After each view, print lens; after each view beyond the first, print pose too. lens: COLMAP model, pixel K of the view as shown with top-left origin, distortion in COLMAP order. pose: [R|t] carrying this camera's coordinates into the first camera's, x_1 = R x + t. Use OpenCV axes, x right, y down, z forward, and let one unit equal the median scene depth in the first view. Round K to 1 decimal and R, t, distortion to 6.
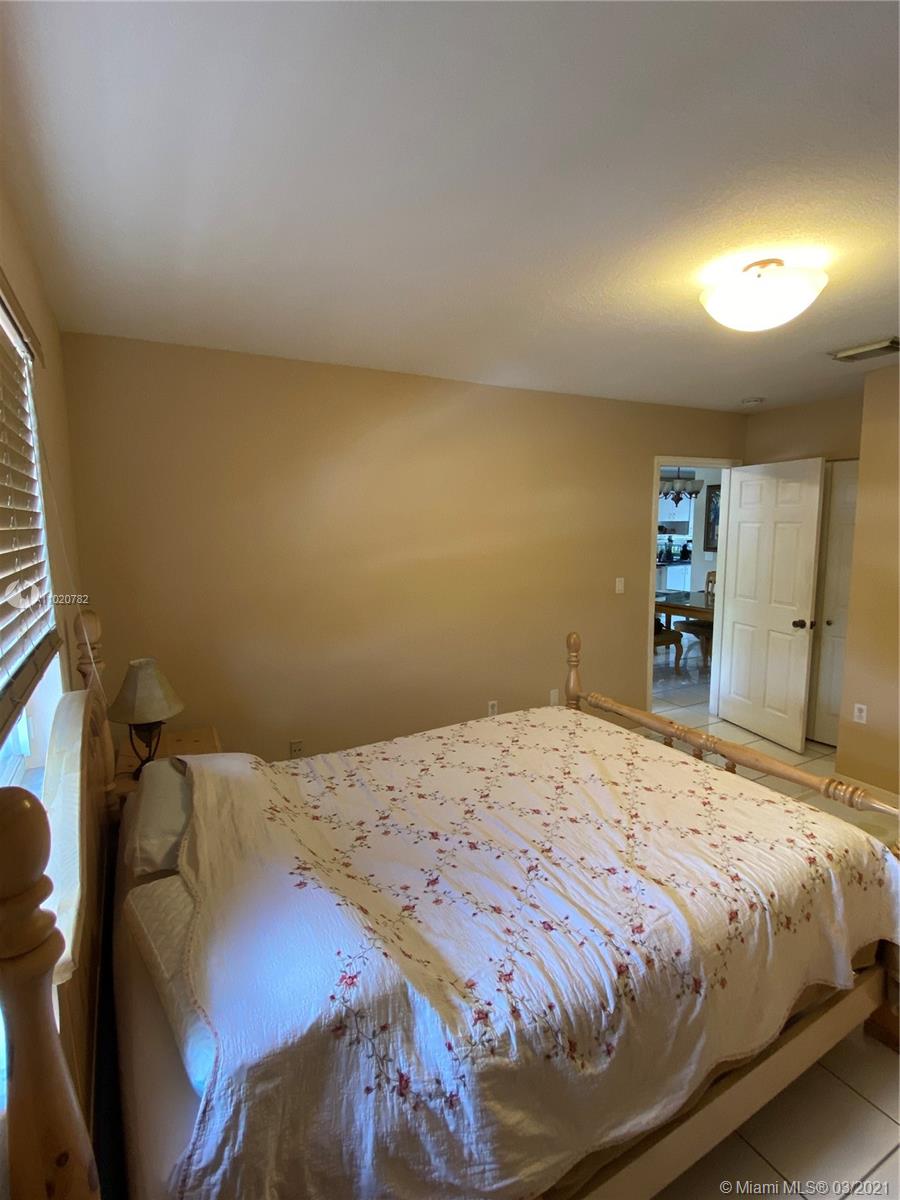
lens RADIAL K [[576.5, 0, 453.4], [0, 576.5, 593.5], [0, 0, 1]] dist [0.002824, -0.008618]
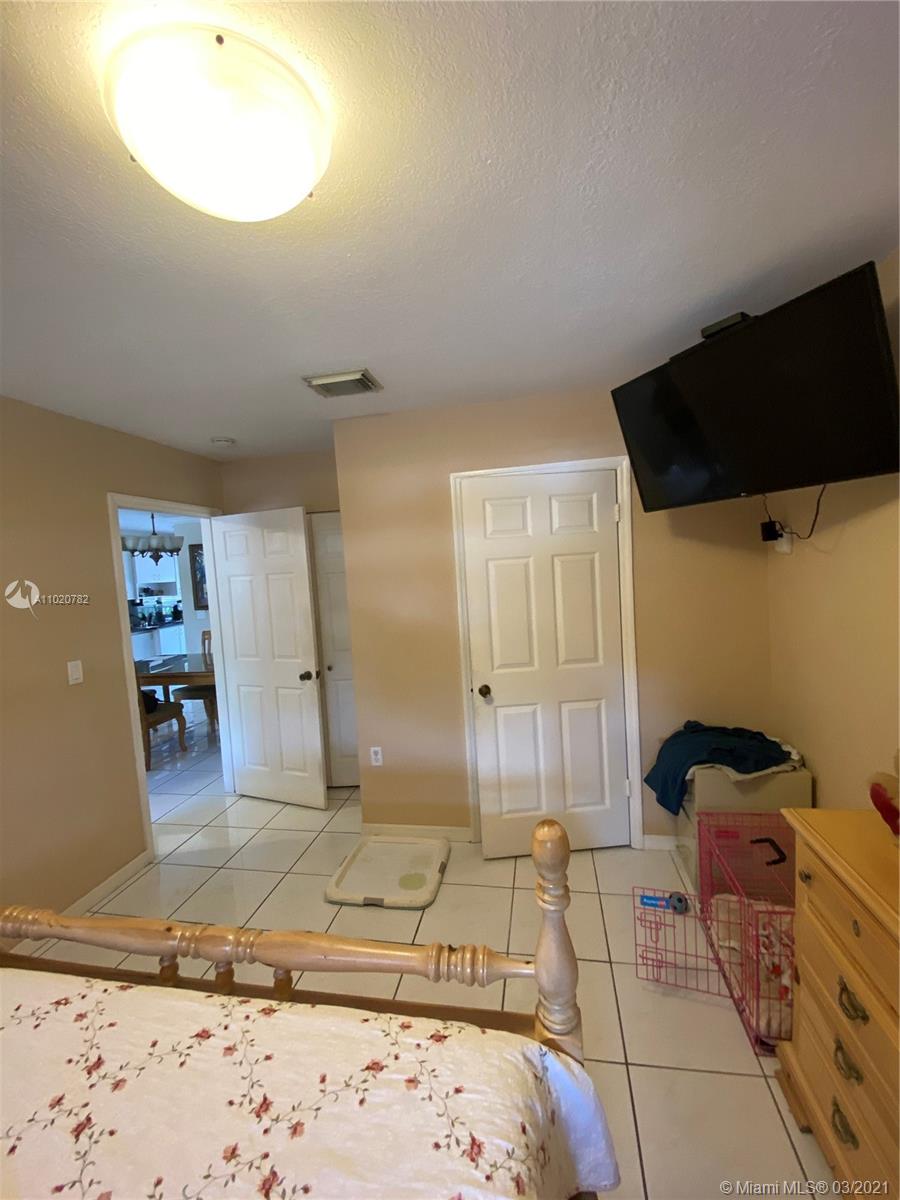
lens RADIAL K [[492.0, 0, 450.5], [0, 492.0, 593.4], [0, 0, 1]] dist [0.007314, -0.008150]
pose [[0.628553, -0.077927, 0.773853, 0.099560], [0.155342, 0.987499, -0.026733, -0.018899], [-0.762096, 0.137015, 0.632801, 0.216882]]
